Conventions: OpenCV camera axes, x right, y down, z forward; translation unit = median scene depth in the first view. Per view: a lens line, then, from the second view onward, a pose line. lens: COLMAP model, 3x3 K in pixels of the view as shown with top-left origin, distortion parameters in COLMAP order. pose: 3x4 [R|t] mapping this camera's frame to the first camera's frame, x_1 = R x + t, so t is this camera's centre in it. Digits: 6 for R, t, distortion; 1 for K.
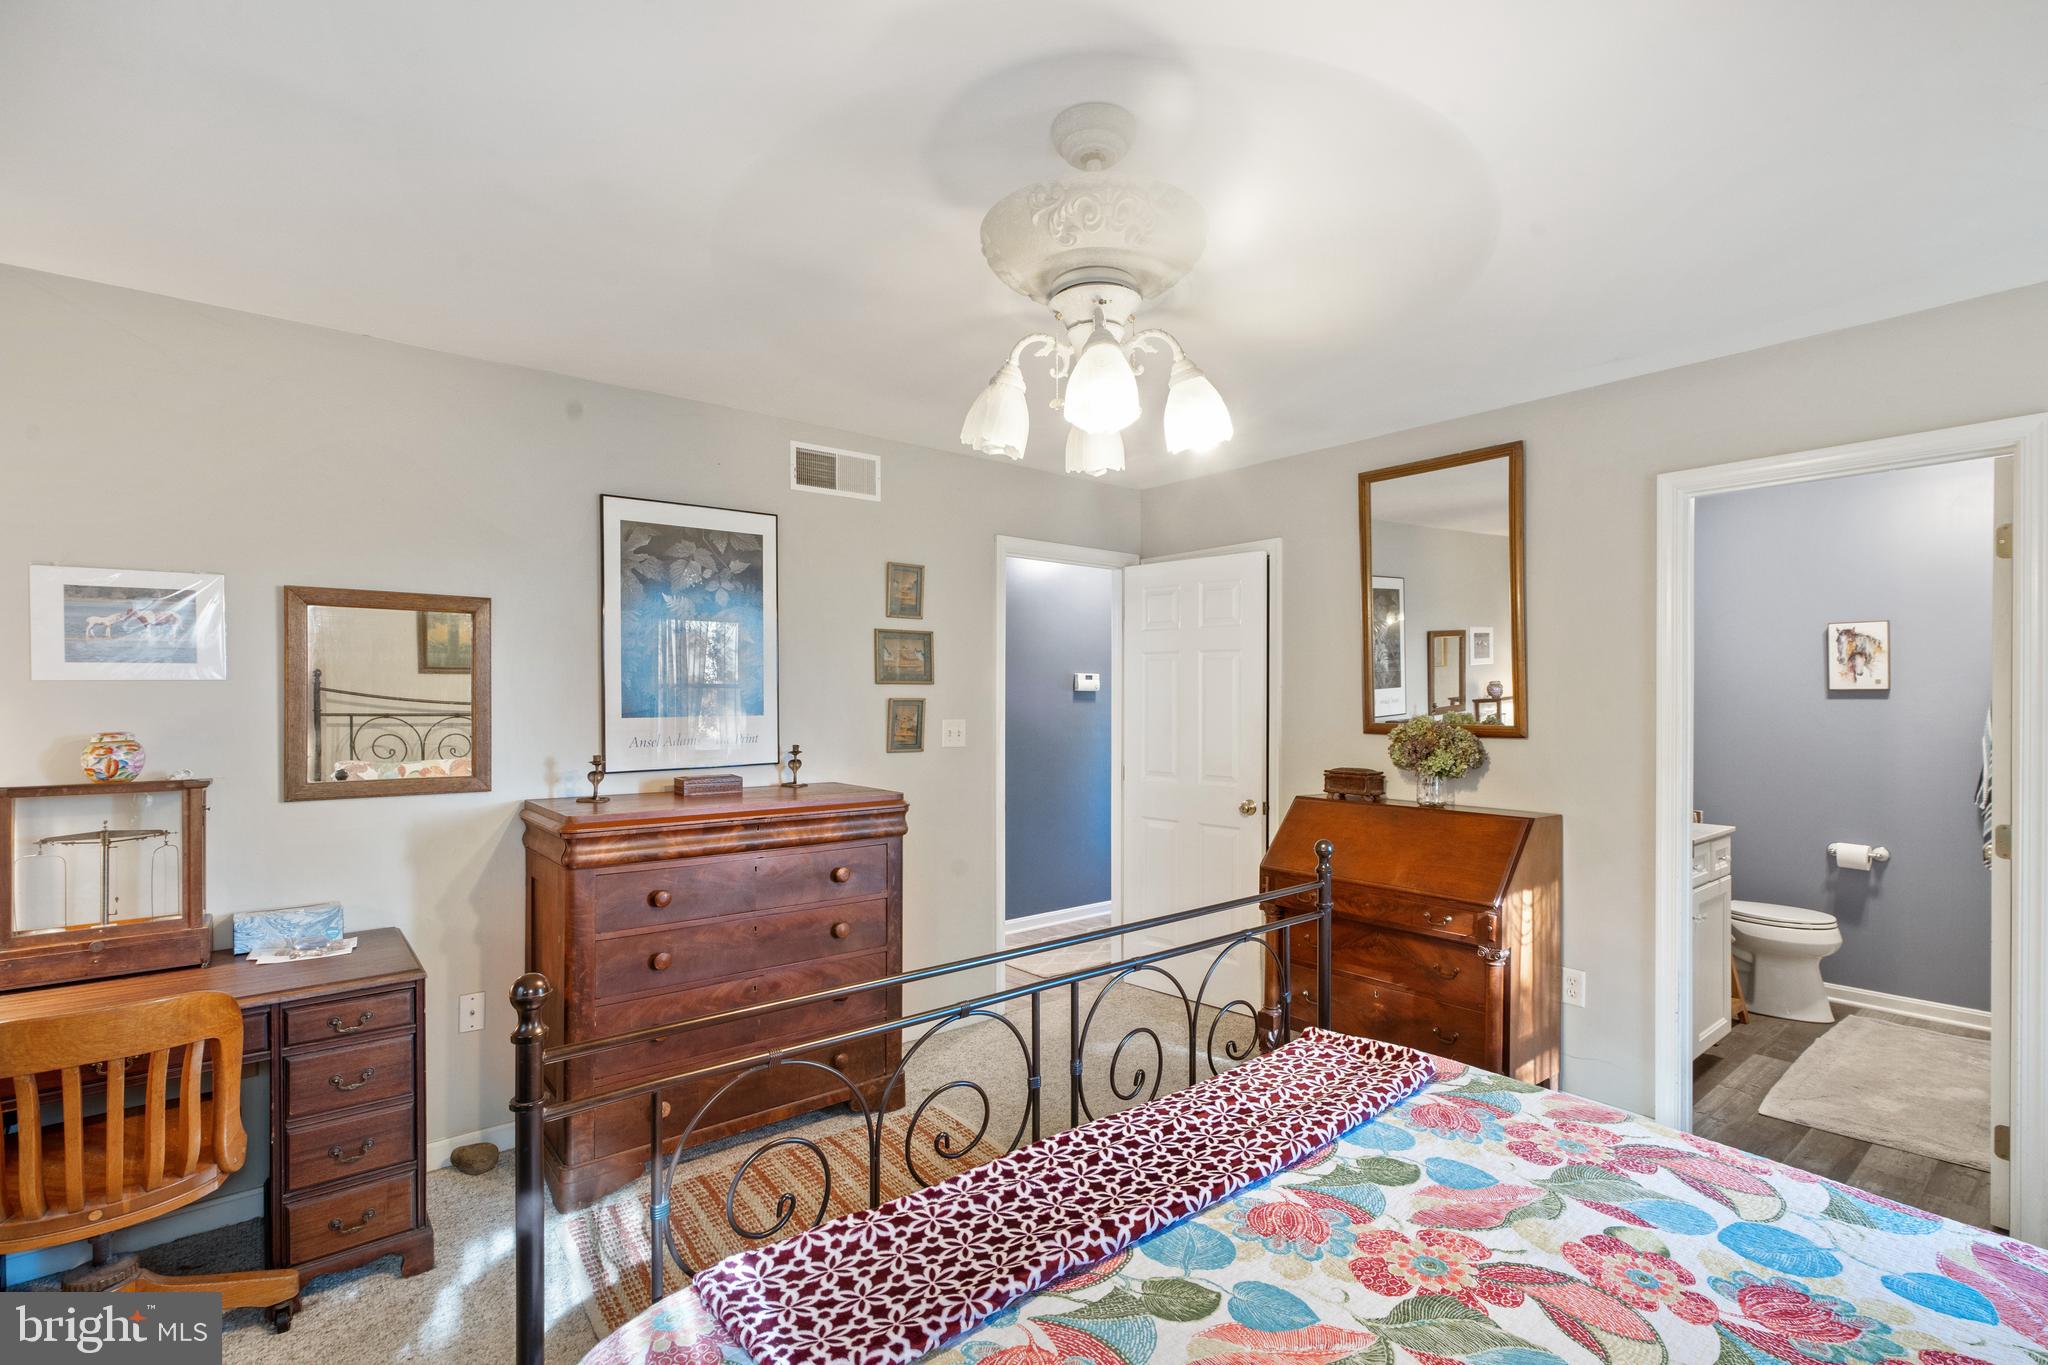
lens RADIAL K [[949.0, 0, 1023.3], [0, 949.0, 696.1], [0, 0, 1]] dist [0.001741, 0.000631]
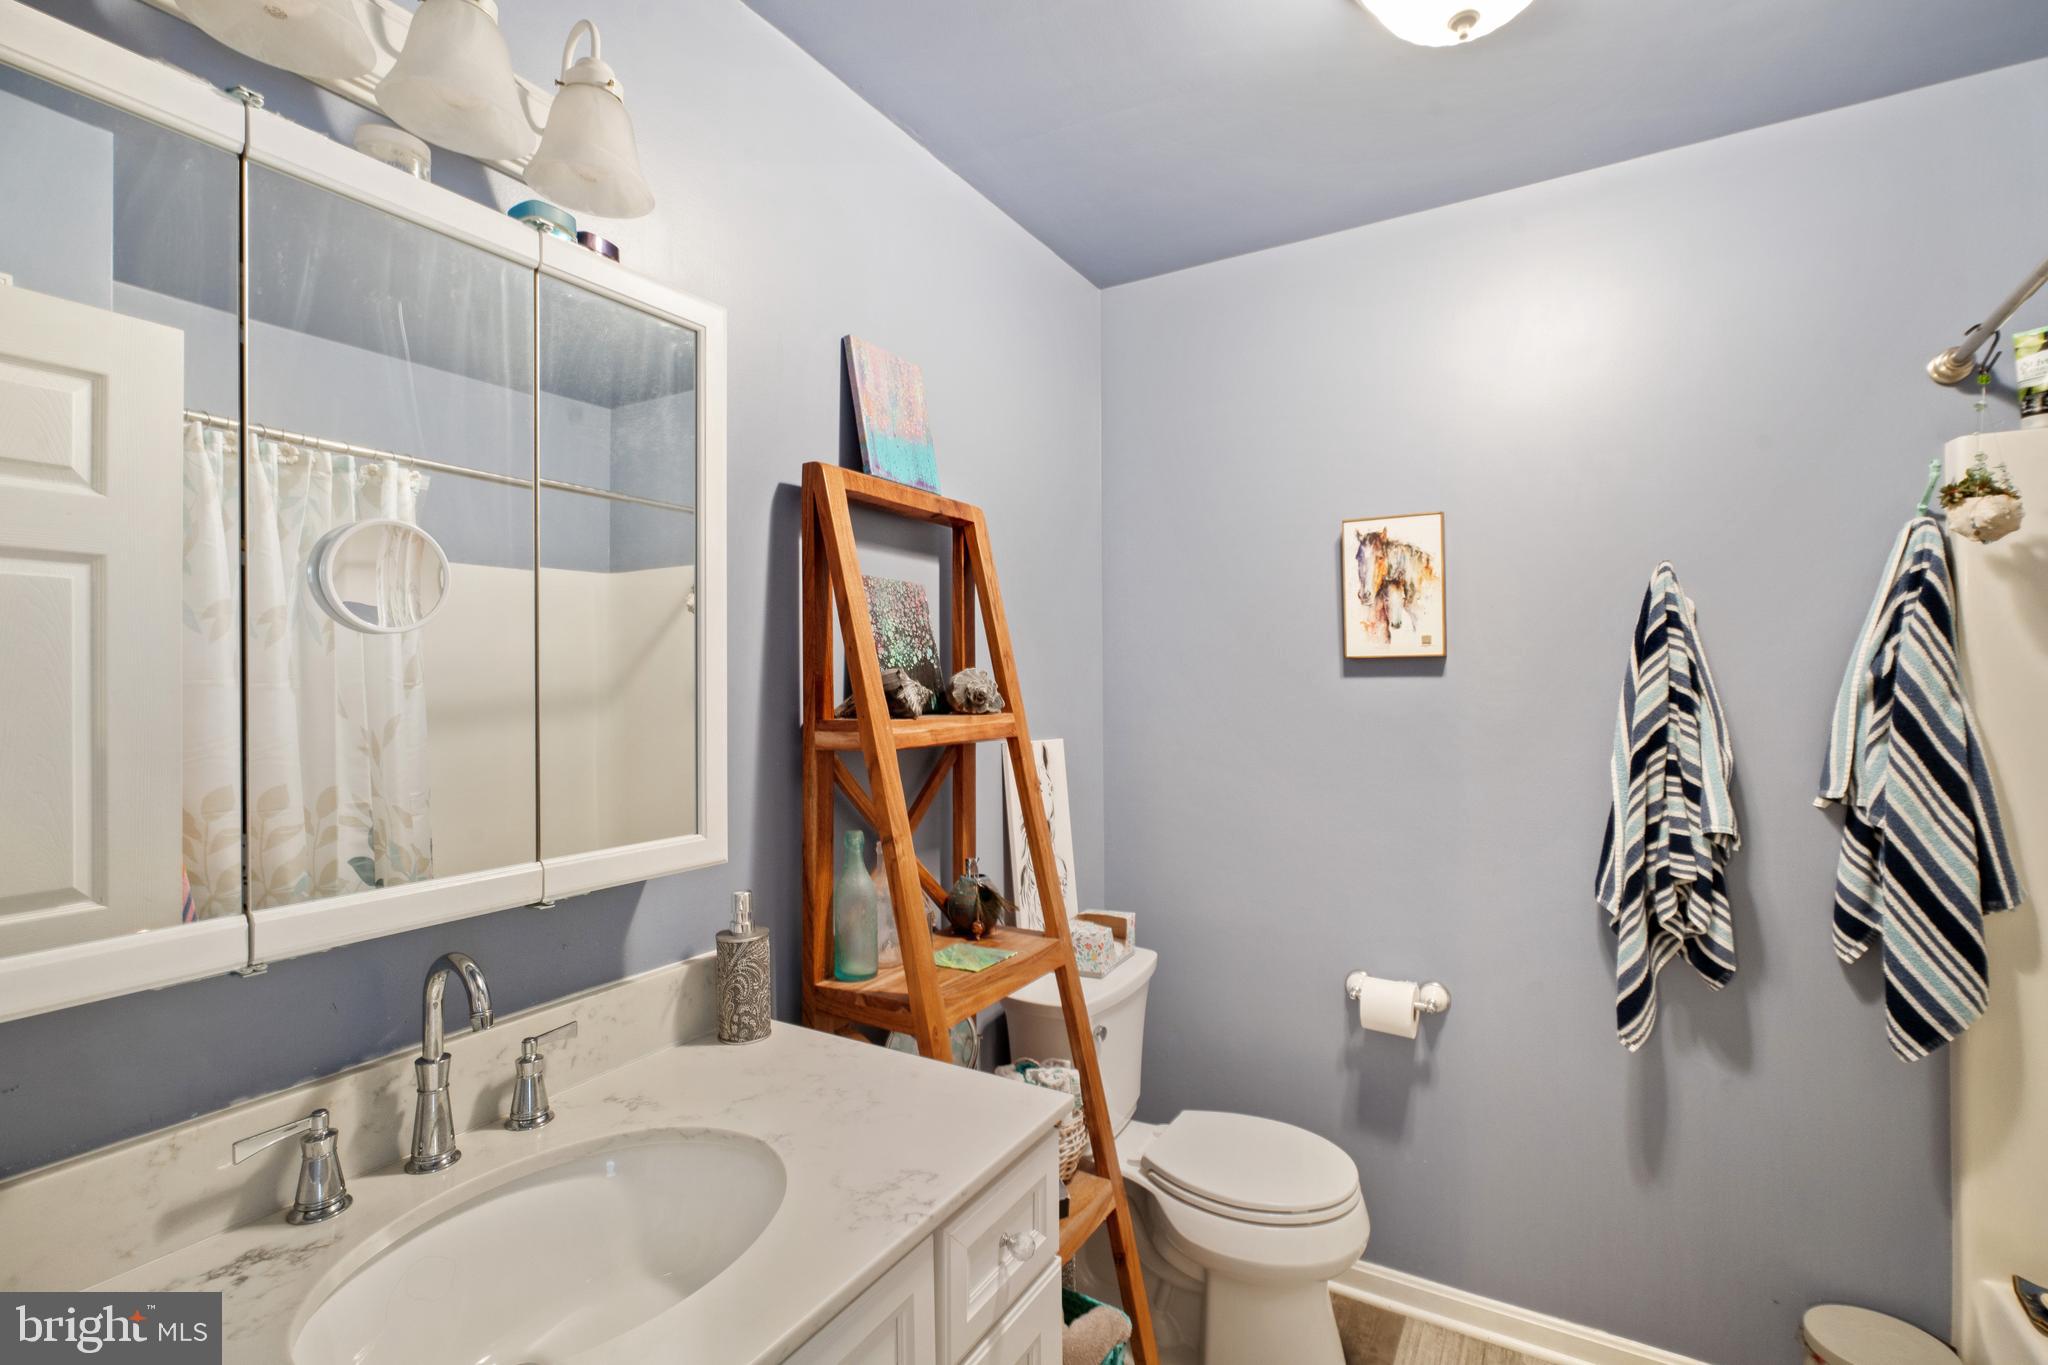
lens RADIAL K [[932.2, 0, 1024.1], [0, 932.2, 671.8], [0, 0, 1]] dist [0.001814, 0.000713]
pose [[0.938107, -0.007415, 0.346265, 0.538063], [0.008481, 0.999963, -0.001562, -0.000153], [-0.346241, 0.004402, 0.938135, 0.620436]]
